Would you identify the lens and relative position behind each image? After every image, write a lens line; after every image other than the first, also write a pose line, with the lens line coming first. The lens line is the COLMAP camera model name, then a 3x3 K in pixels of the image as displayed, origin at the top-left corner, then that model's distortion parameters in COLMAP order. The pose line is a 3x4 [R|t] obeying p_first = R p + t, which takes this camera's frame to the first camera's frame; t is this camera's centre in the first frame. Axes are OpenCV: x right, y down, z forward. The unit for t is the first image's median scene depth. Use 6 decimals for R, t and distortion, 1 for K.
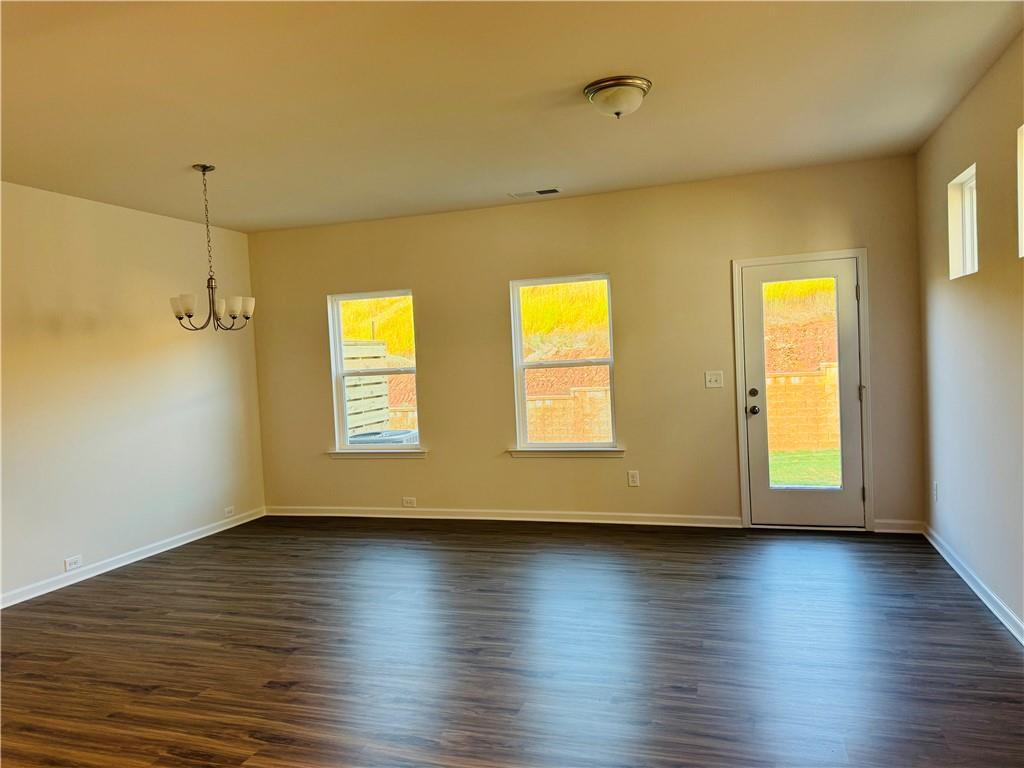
lens RADIAL K [[715.4, 0, 511.2], [0, 715.4, 383.6], [0, 0, 1]] dist [0.023410, -0.005839]
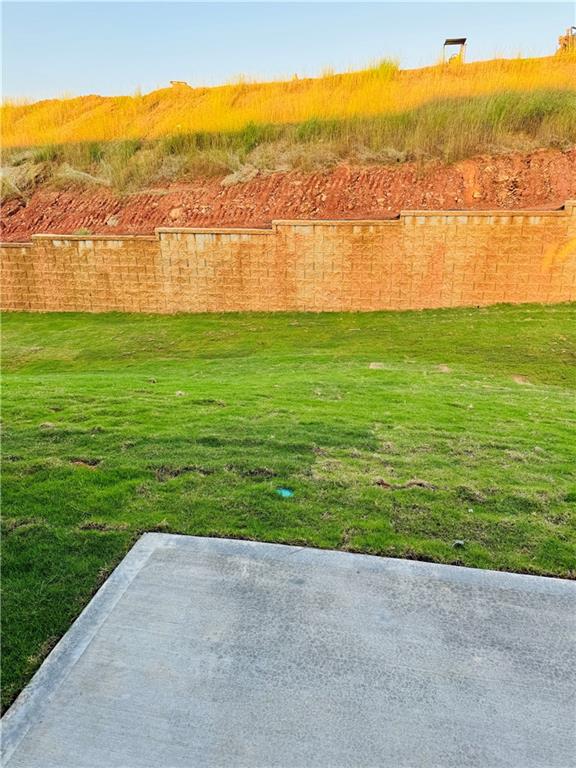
lens RADIAL K [[536.5, 0, 287.4], [0, 536.5, 384.4], [0, 0, 1]] dist [0.023410, -0.005839]
pose [[0.992833, 0.001182, 0.119501, 0.022352], [-0.038513, 0.949769, 0.310573, -0.006645], [-0.113131, -0.312950, 0.943008, 0.303567]]
